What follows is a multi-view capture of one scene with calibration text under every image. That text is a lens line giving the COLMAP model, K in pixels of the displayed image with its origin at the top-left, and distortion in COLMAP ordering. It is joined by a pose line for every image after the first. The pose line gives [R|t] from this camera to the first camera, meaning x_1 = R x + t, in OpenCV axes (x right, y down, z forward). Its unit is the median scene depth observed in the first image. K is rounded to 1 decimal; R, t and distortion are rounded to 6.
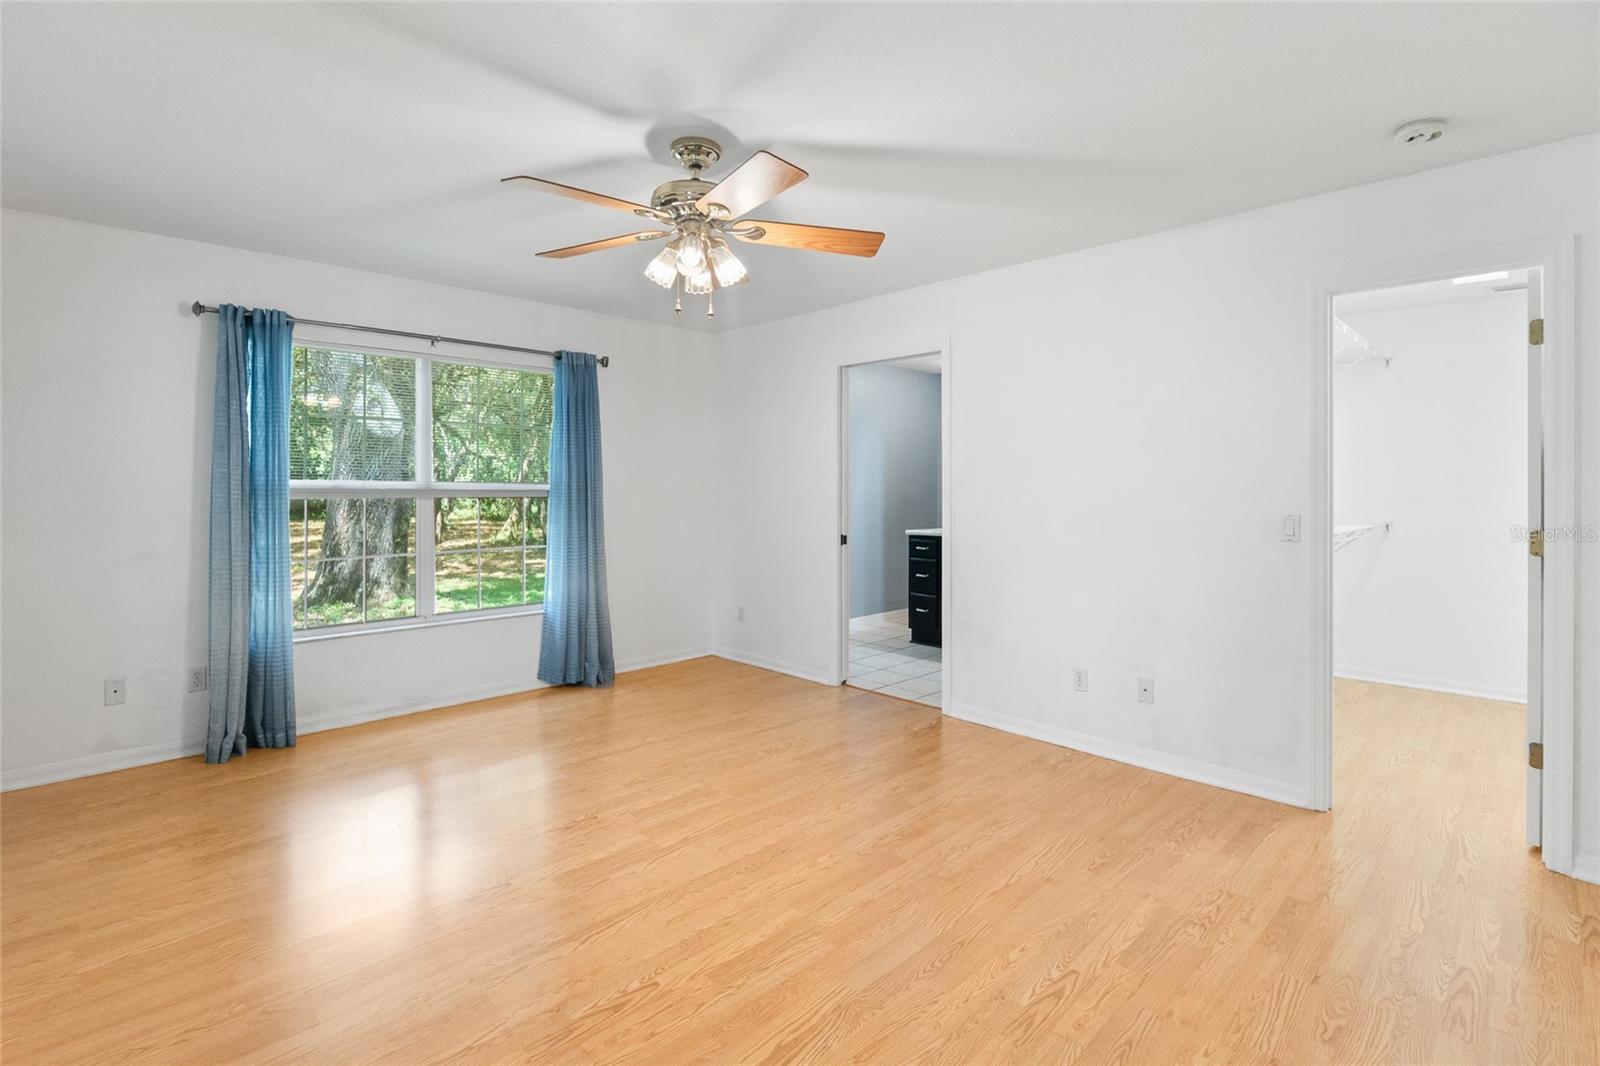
lens RADIAL K [[788.3, 0, 792.5], [0, 788.3, 486.5], [0, 0, 1]] dist [-0.003624, 0.000306]
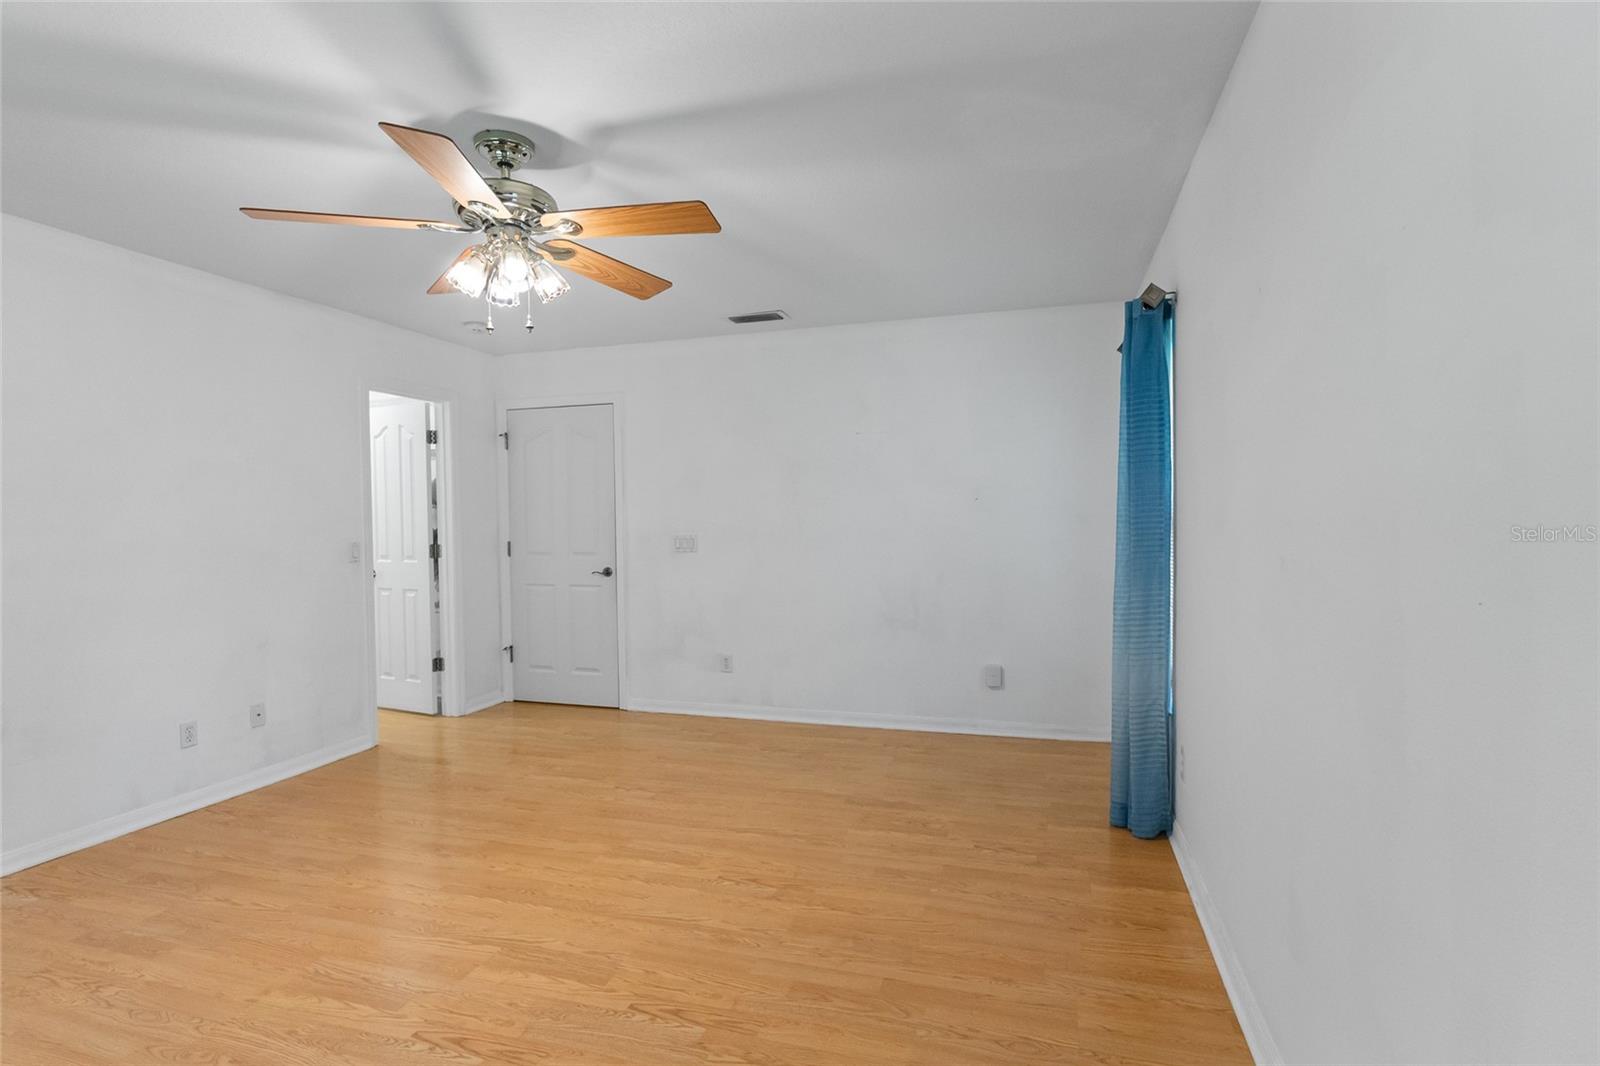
lens RADIAL K [[725.2, 0, 800.0], [0, 725.2, 533.0], [0, 0, 1]] dist [-0.017217, 0.000232]
pose [[-0.480668, -0.014389, 0.876785, -0.960688], [0.013291, 0.999631, 0.023691, 0.000377], [-0.876802, 0.023041, -0.480299, 1.052736]]
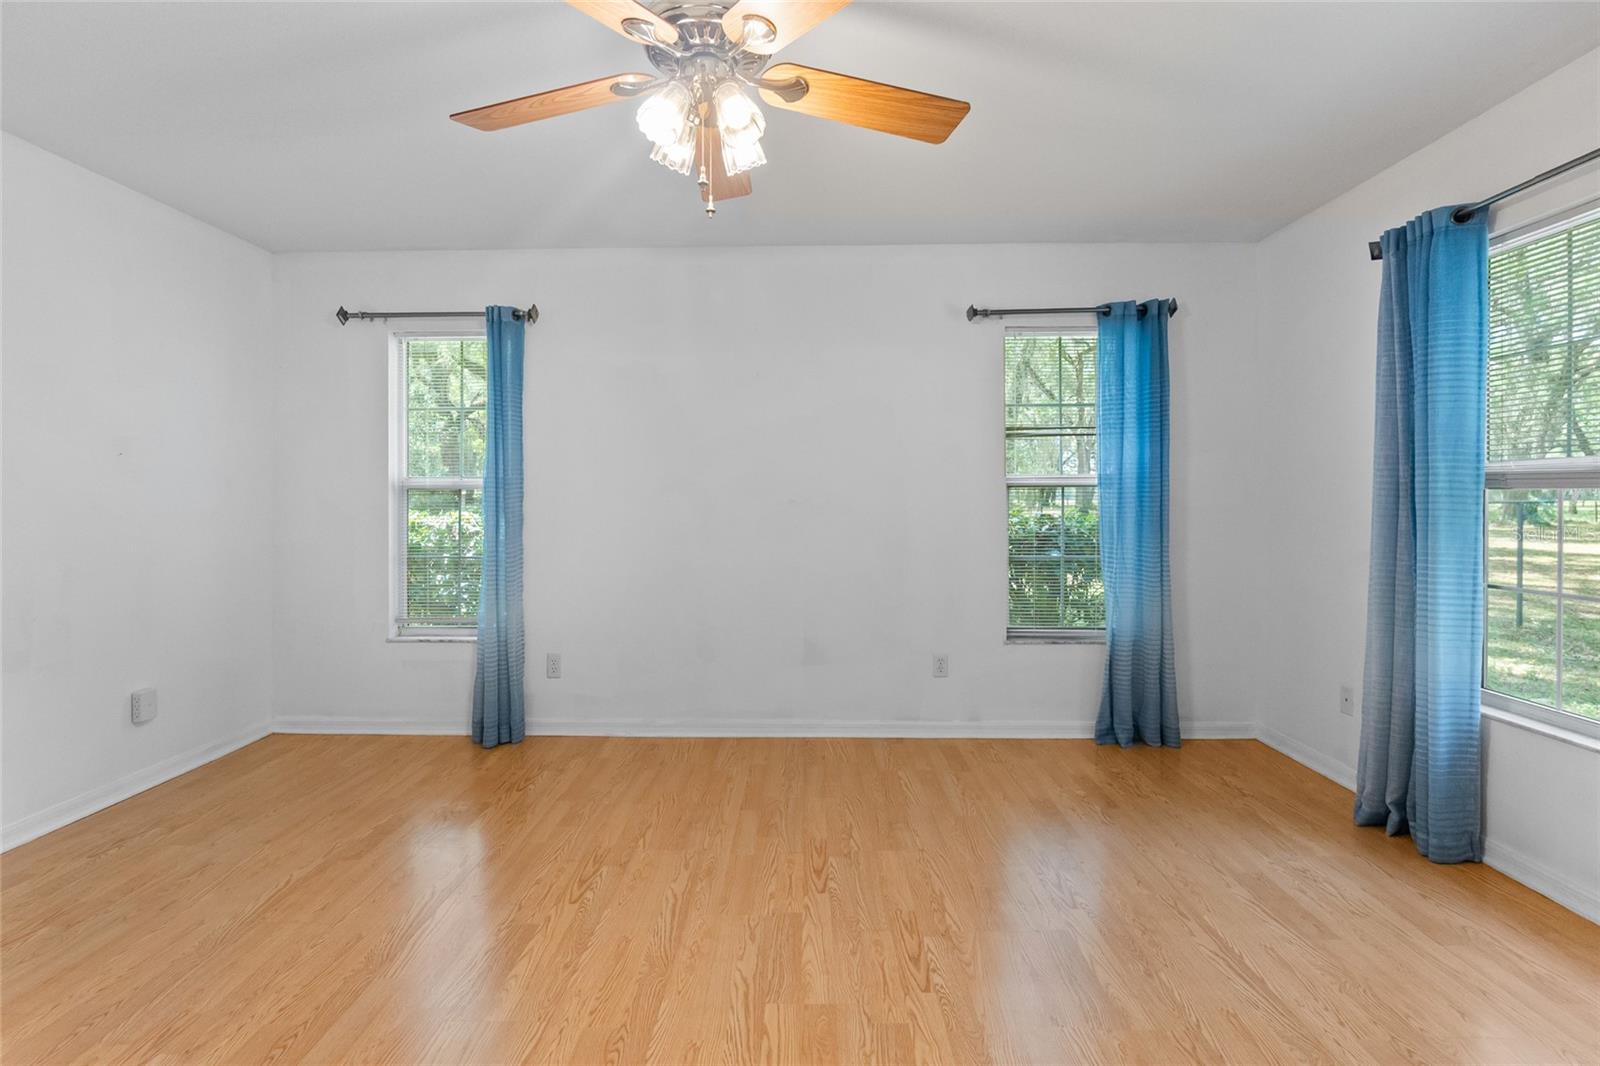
lens RADIAL K [[765.3, 0, 796.5], [0, 765.3, 493.1], [0, 0, 1]] dist [-0.010303, 0.000154]
pose [[-0.724019, -0.009305, -0.689717, 0.254031], [-0.005262, 0.999954, -0.007967, 0.036151], [0.689760, -0.002139, -0.724035, 1.441865]]
